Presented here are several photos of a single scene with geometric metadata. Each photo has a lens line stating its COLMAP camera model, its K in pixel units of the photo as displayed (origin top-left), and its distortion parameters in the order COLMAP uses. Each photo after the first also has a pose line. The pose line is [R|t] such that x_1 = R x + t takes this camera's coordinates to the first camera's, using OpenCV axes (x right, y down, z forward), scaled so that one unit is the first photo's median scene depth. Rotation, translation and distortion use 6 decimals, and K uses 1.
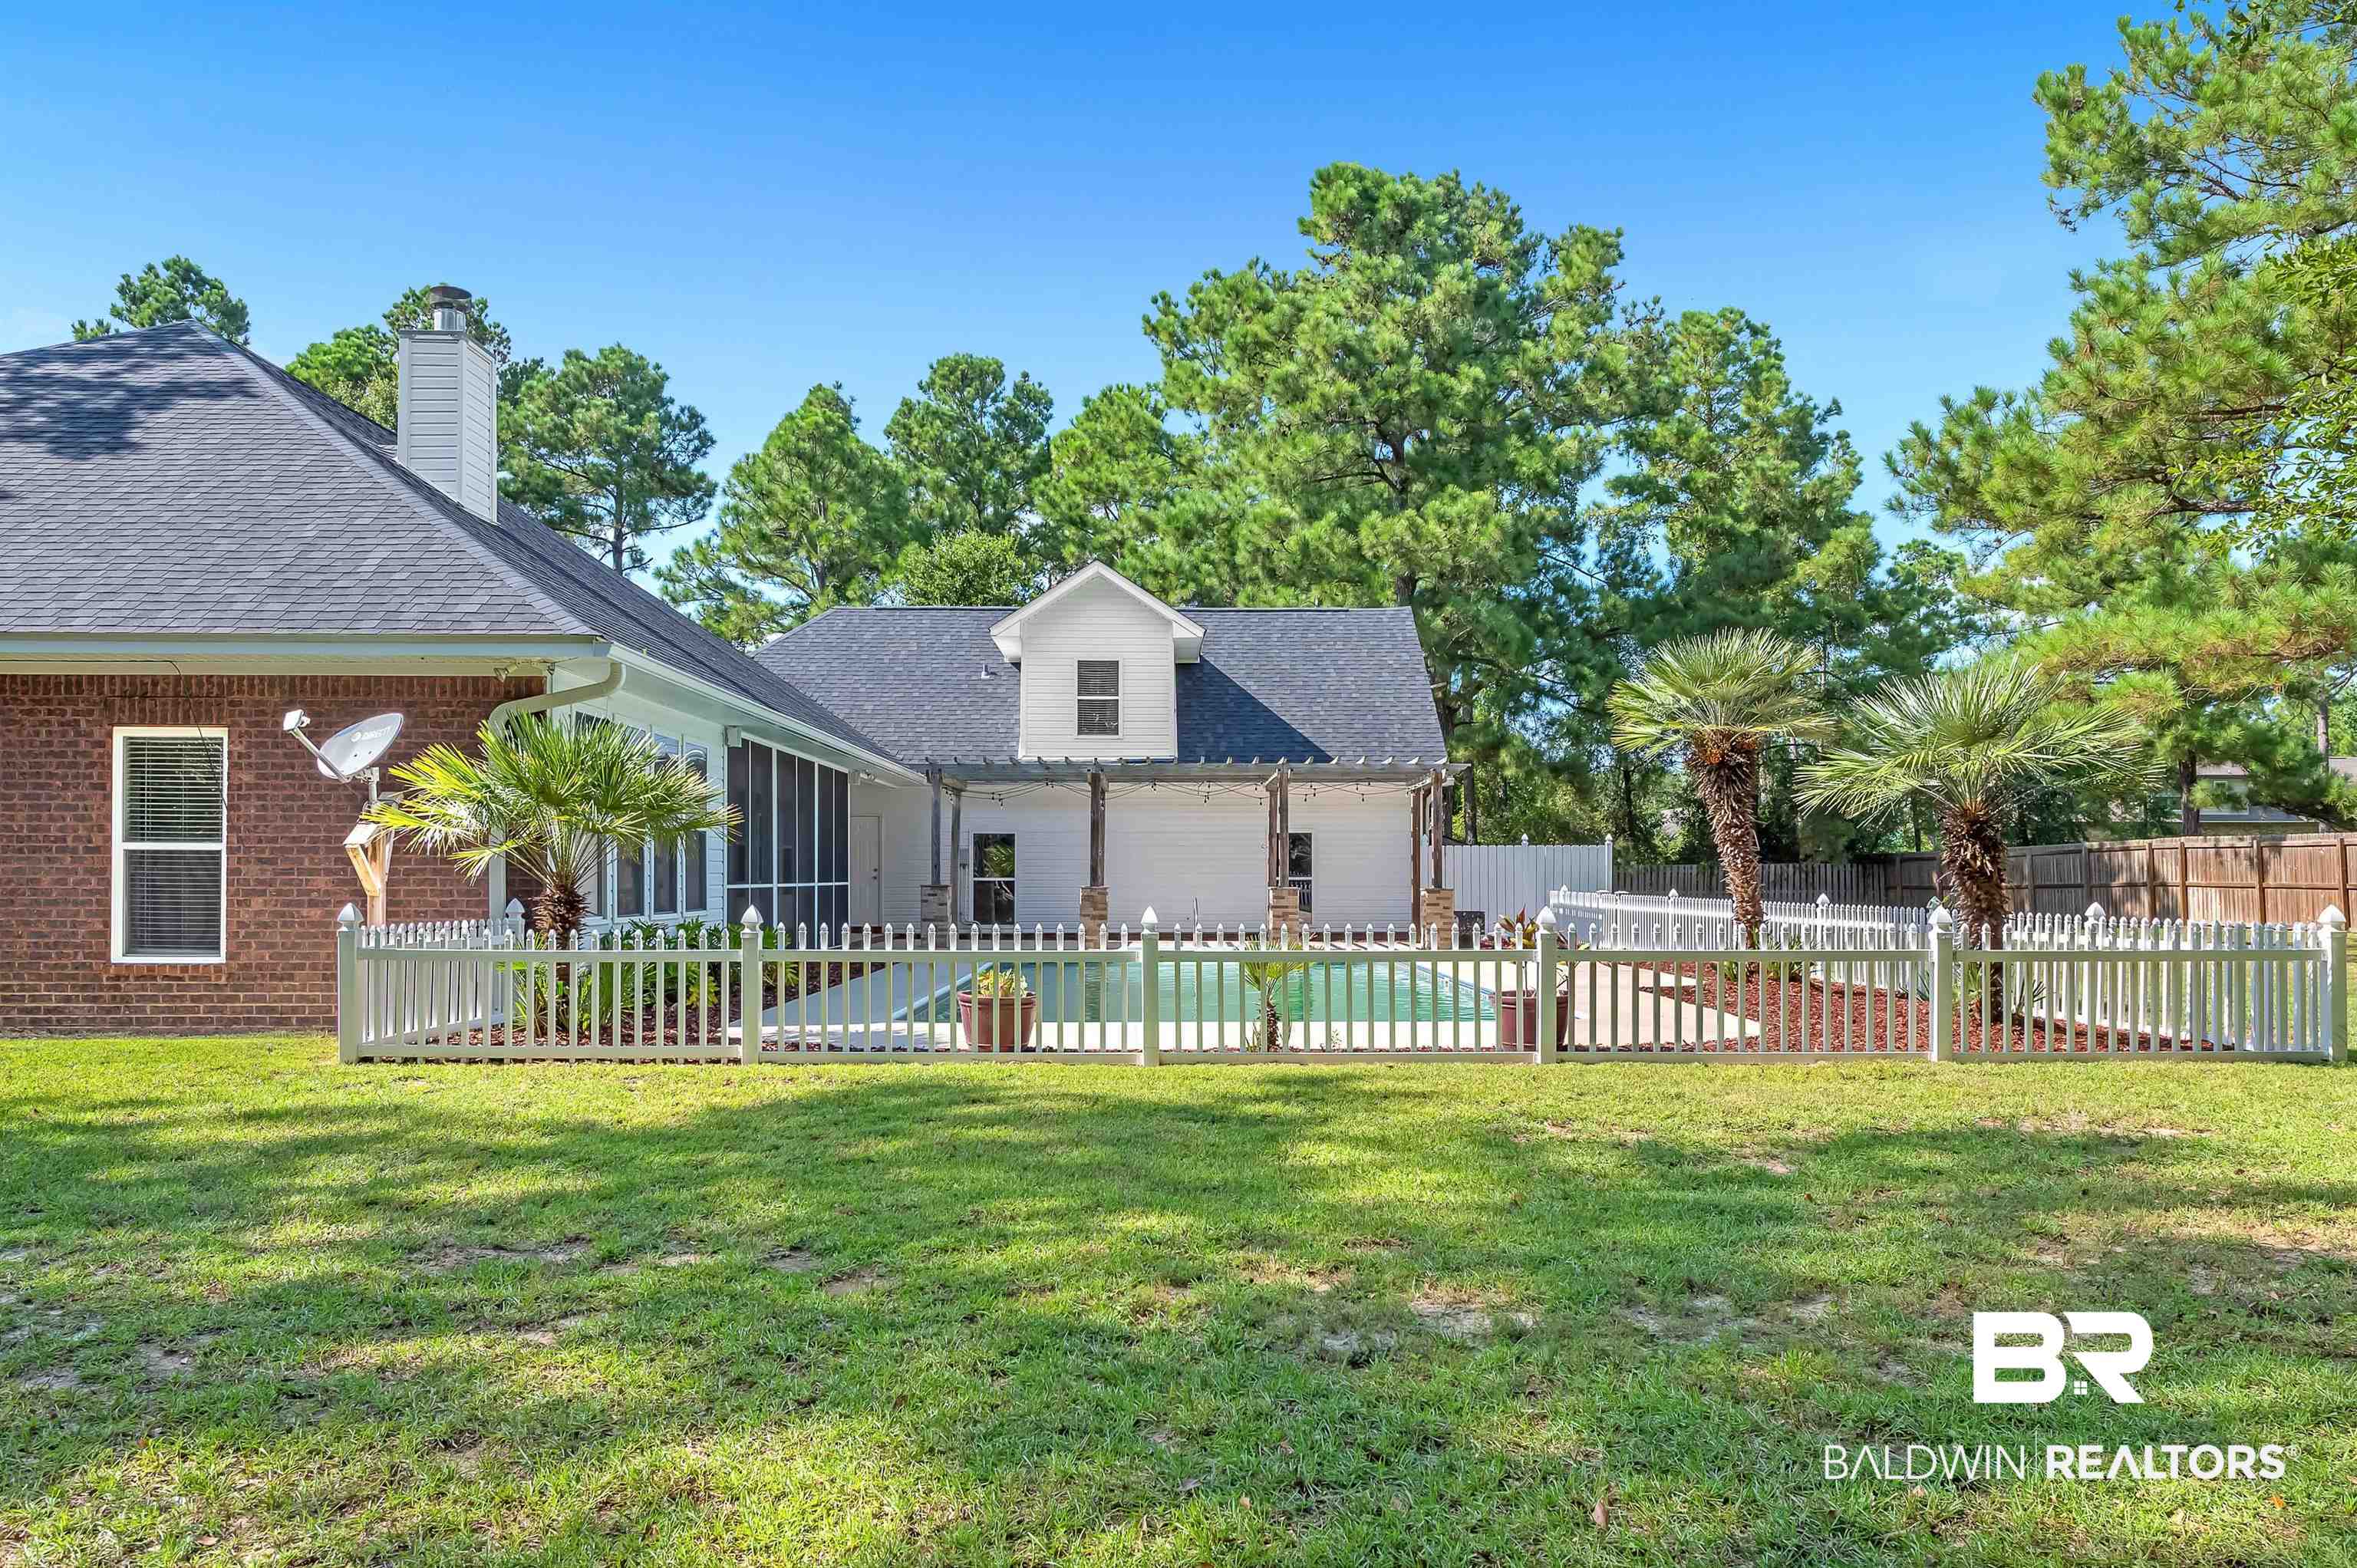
lens RADIAL K [[1605.1, 0, 1142.0], [0, 1605.1, 875.5], [0, 0, 1]] dist [0.003774, 0.003444]
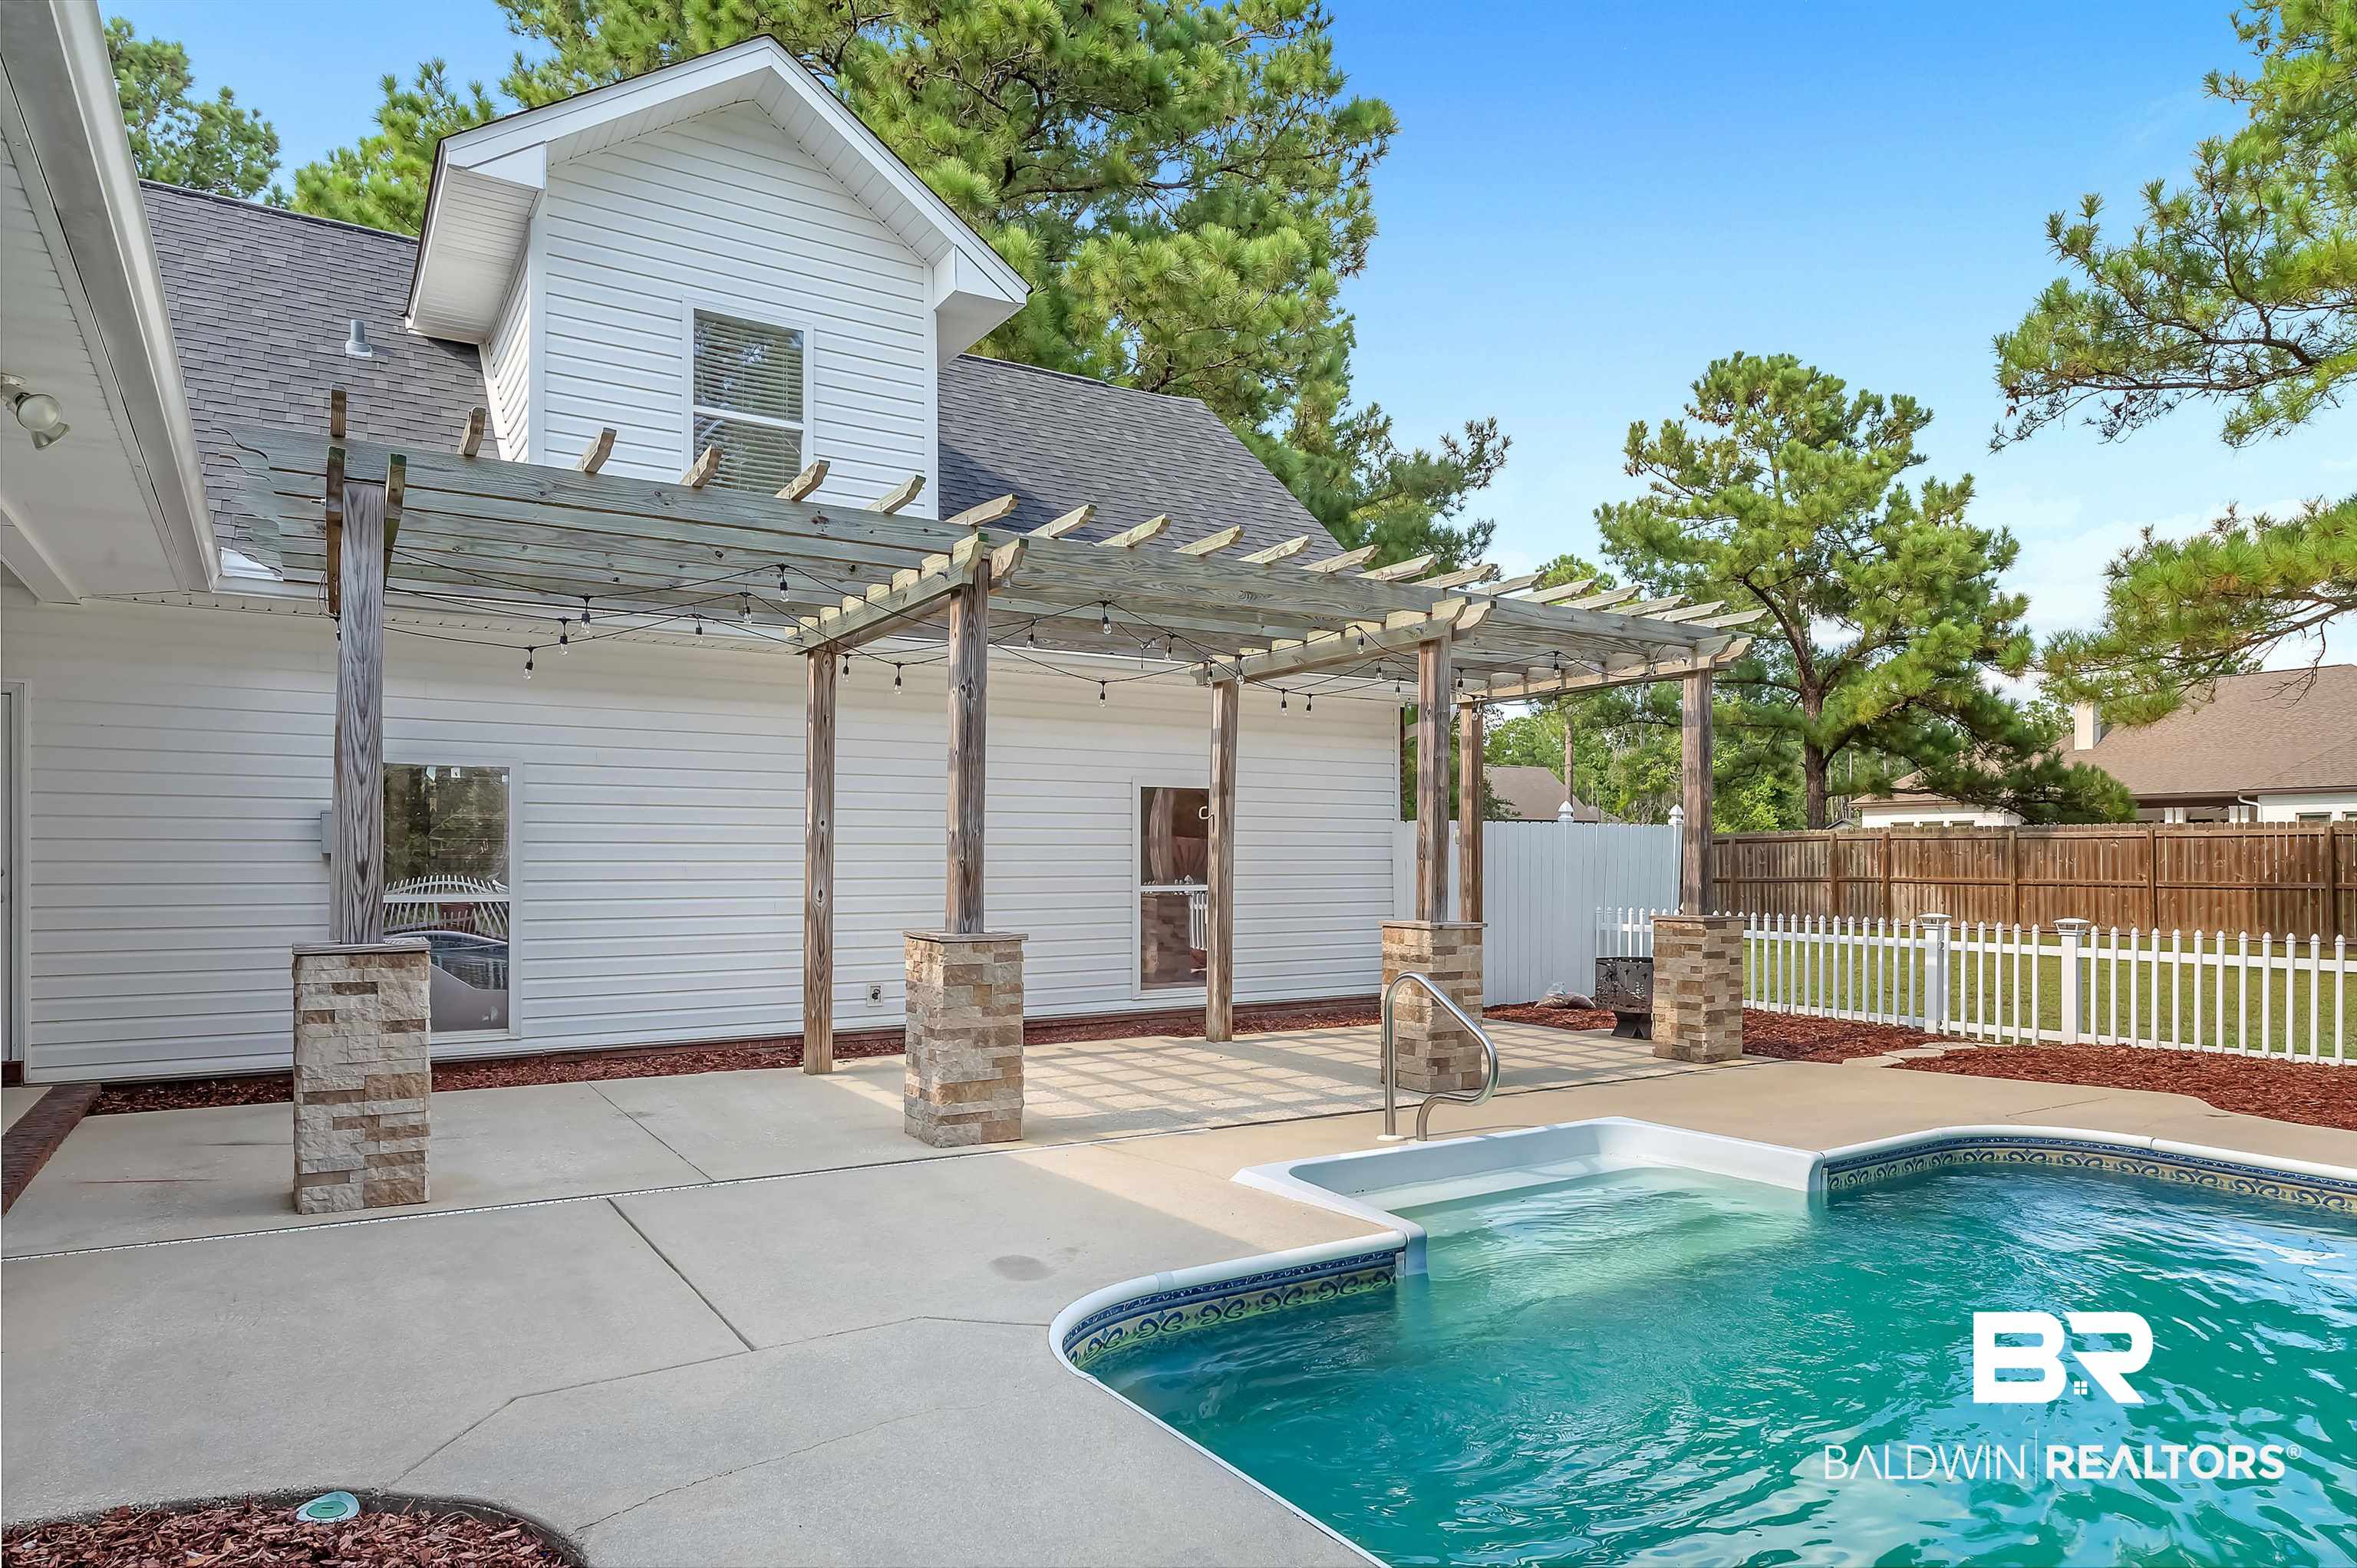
lens RADIAL K [[1414.5, 0, 1176.6], [0, 1414.5, 871.1], [0, 0, 1]] dist [0.000041, 0.002718]
pose [[0.843708, -0.003525, 0.536790, -0.097685], [-0.000668, 0.999971, 0.007617, -0.004847], [-0.536802, -0.006785, 0.843681, 0.529582]]
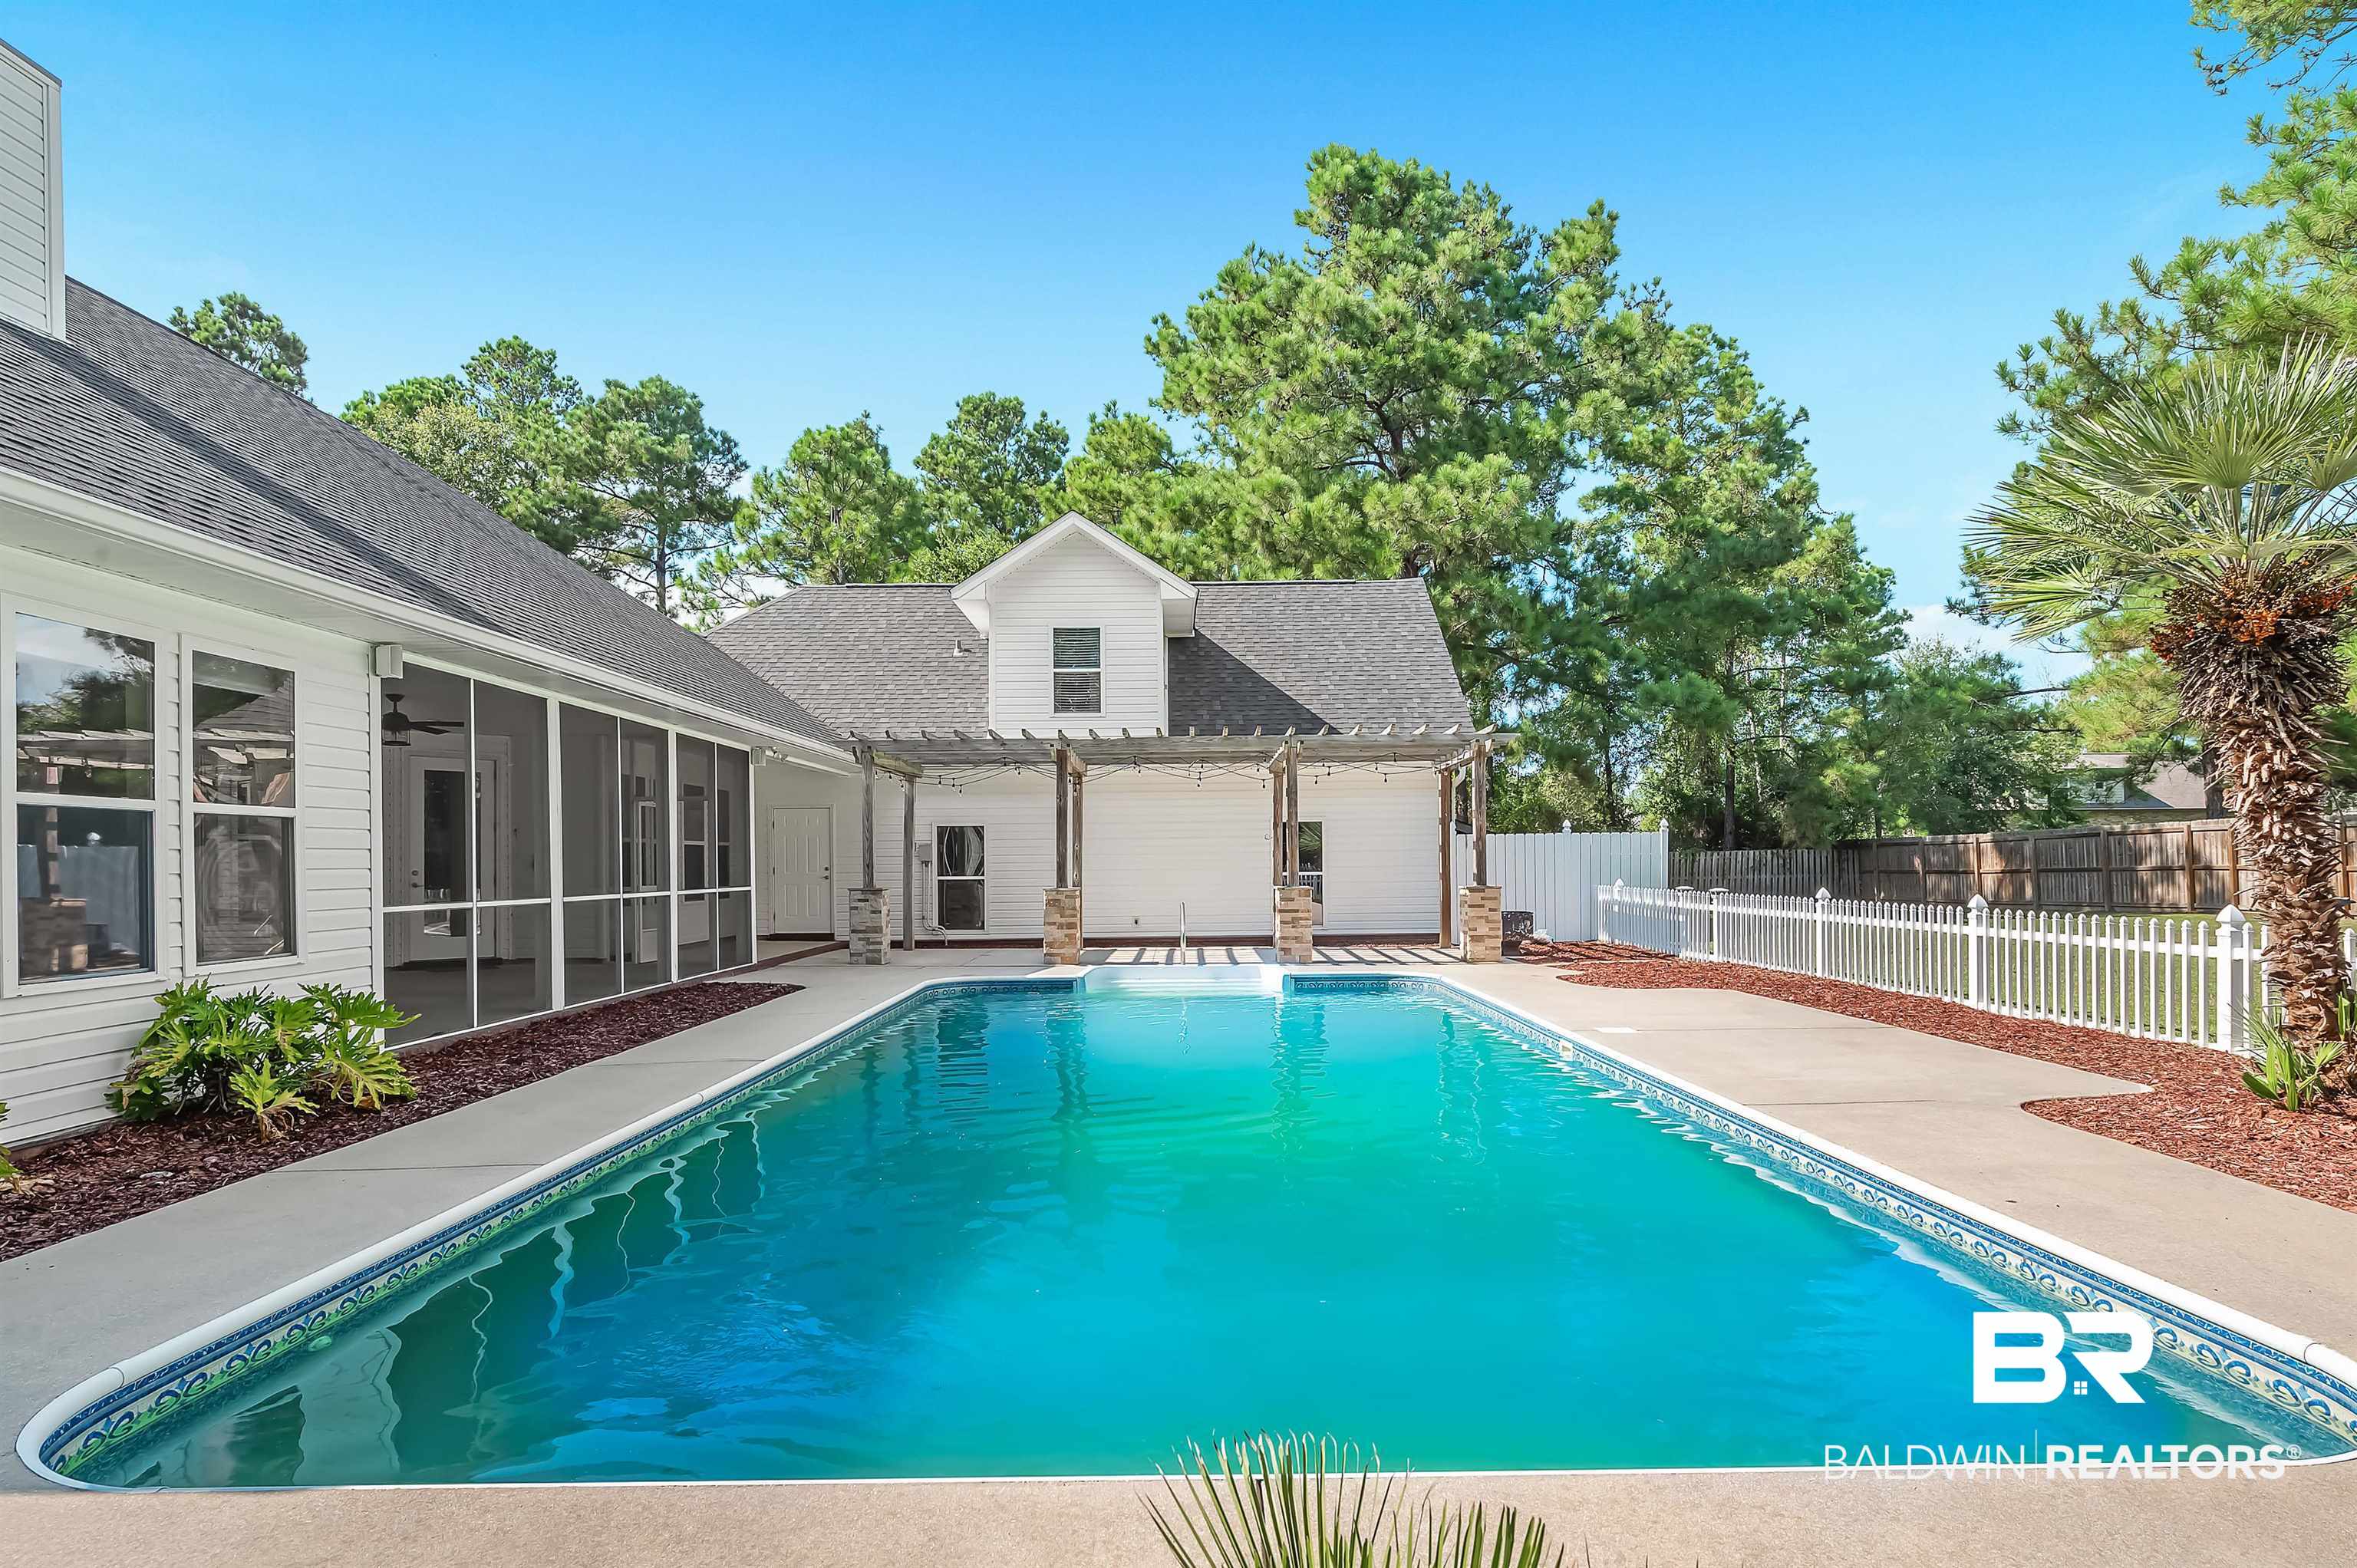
lens RADIAL K [[1230.1, 0, 1175.7], [0, 1230.1, 865.9], [0, 0, 1]] dist [-0.000594, 0.000186]
pose [[0.999933, -0.010903, 0.003890, 0.018258], [0.010893, 0.999937, 0.002546, -0.003839], [-0.003918, -0.002504, 0.999989, 0.261175]]
